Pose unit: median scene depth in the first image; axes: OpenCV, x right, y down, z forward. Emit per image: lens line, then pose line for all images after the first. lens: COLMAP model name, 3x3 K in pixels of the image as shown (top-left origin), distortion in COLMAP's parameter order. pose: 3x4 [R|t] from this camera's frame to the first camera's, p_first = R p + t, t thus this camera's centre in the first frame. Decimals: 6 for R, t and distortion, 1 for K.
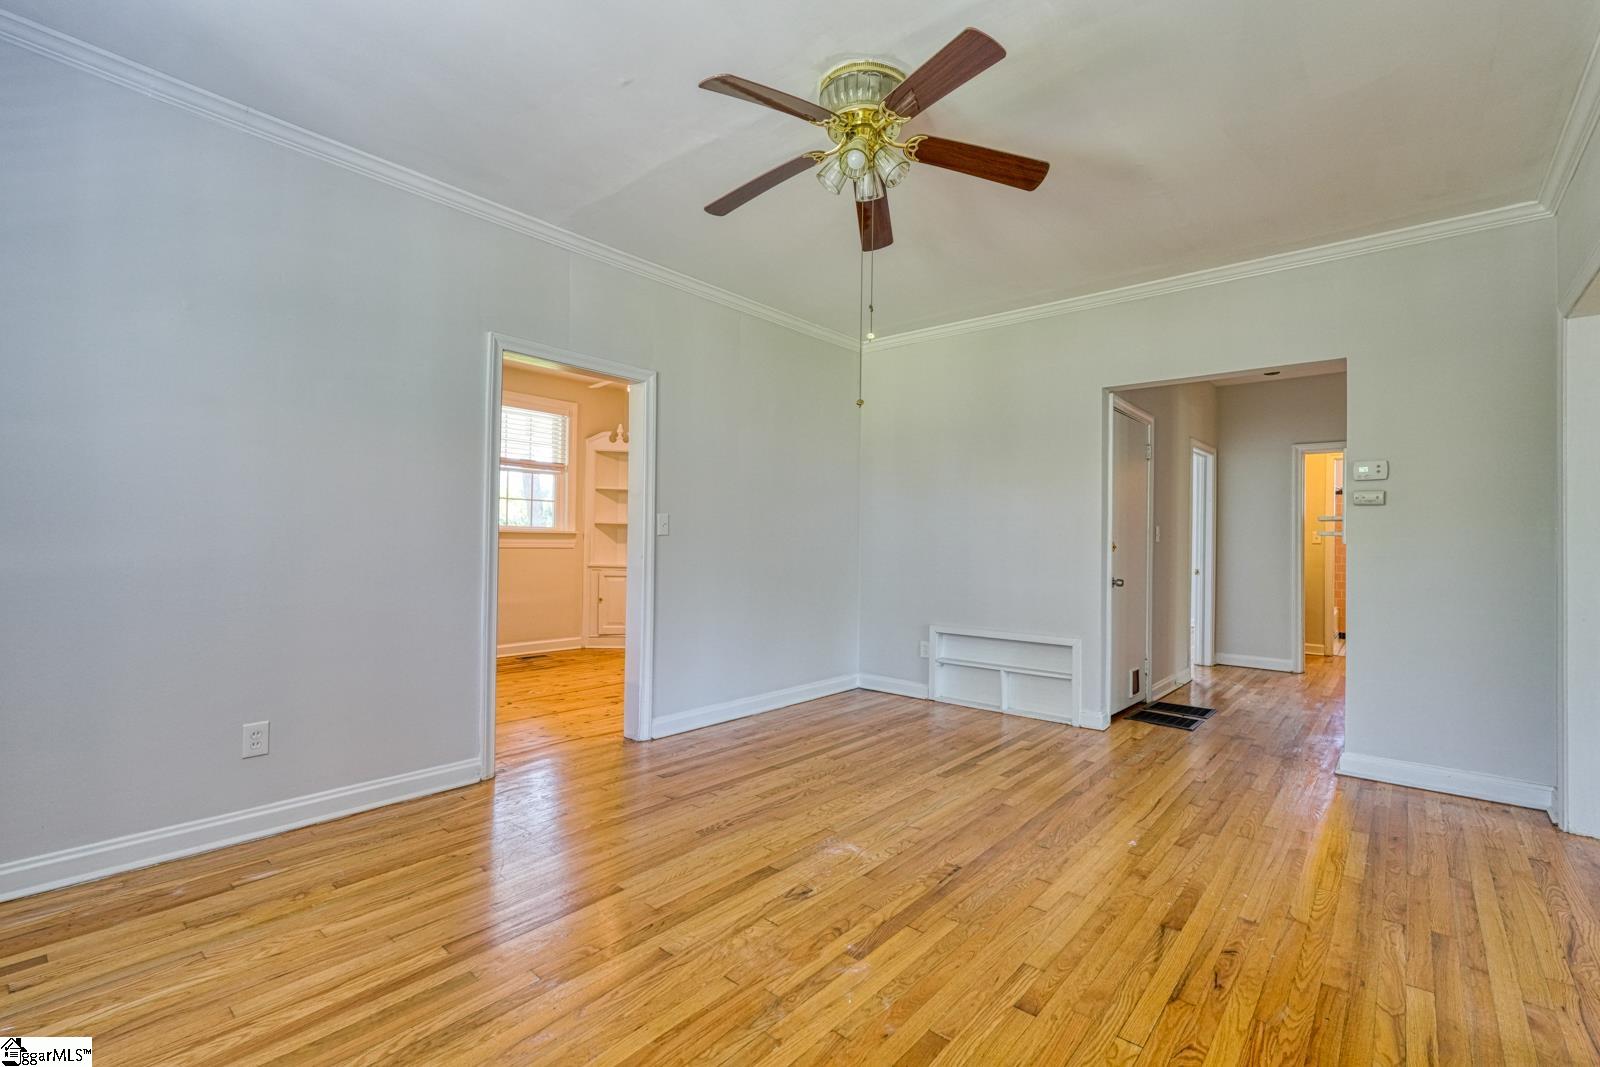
lens RADIAL K [[709.9, 0, 797.0], [0, 709.9, 534.5], [0, 0, 1]] dist [0.001989, 0.000191]
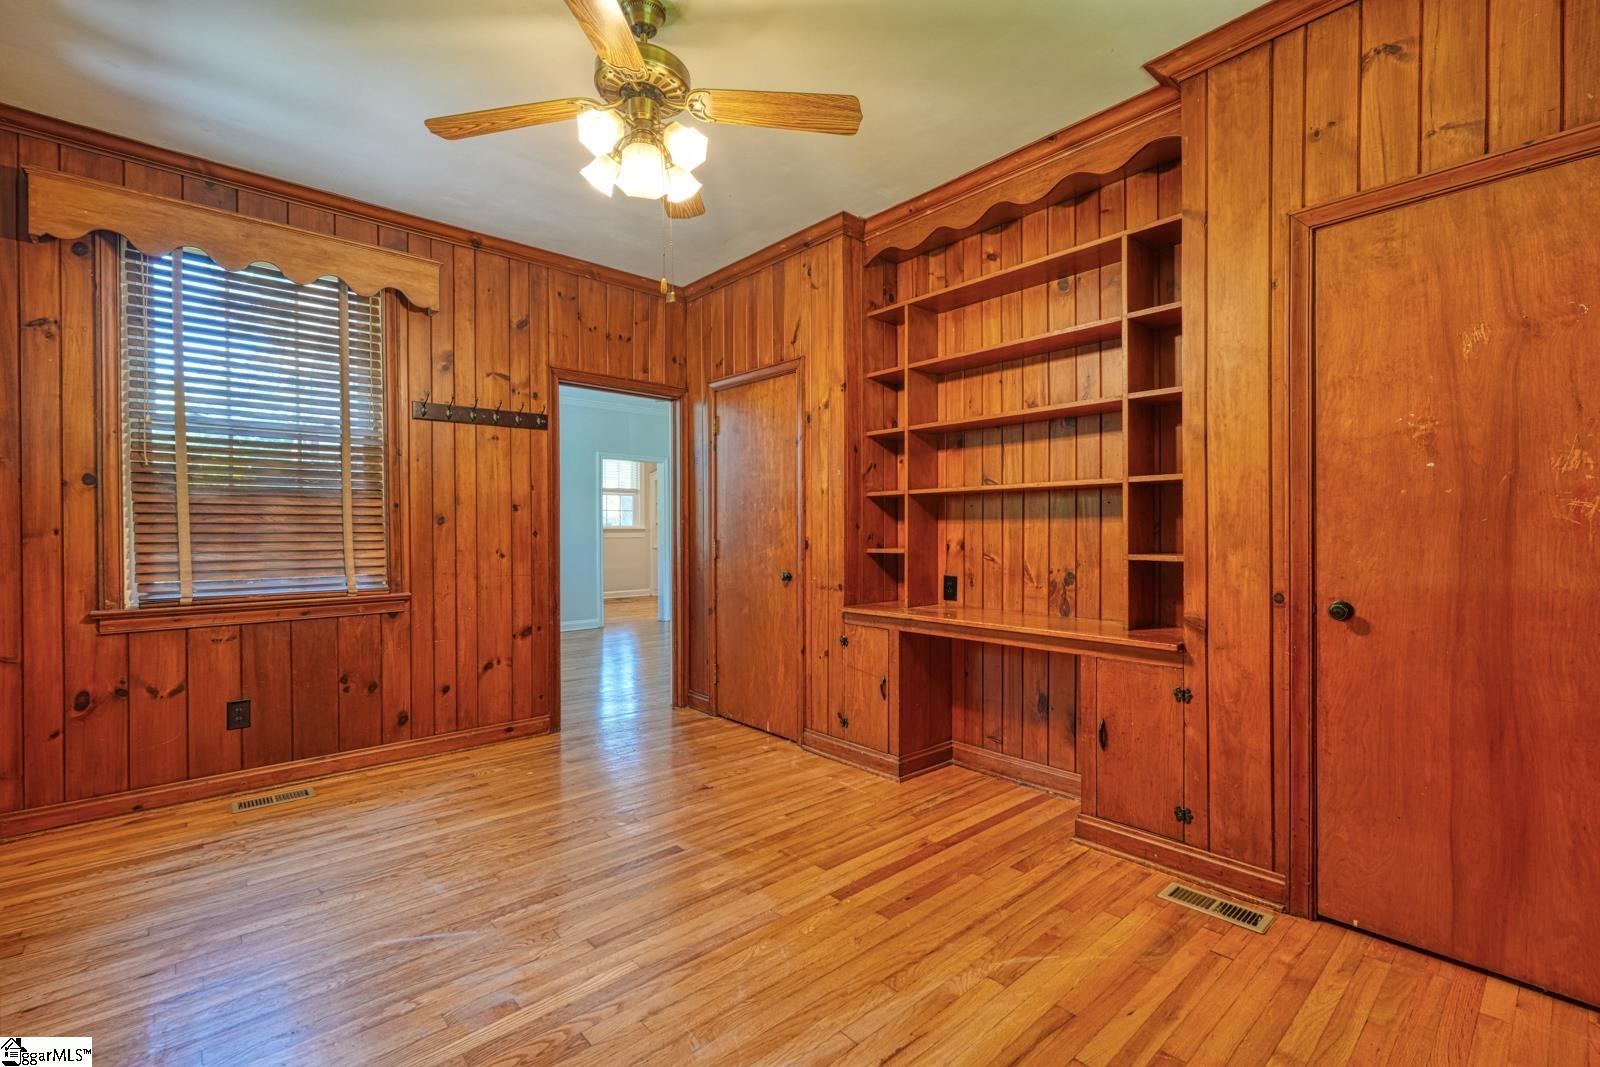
lens RADIAL K [[709.9, 0, 800.9], [0, 709.9, 537.4], [0, 0, 1]] dist [0.001989, 0.000191]
pose [[0.992706, -0.008867, -0.120237, 0.288780], [0.009996, 0.999911, 0.008791, 0.006303], [0.120148, -0.009929, 0.992706, -0.710797]]
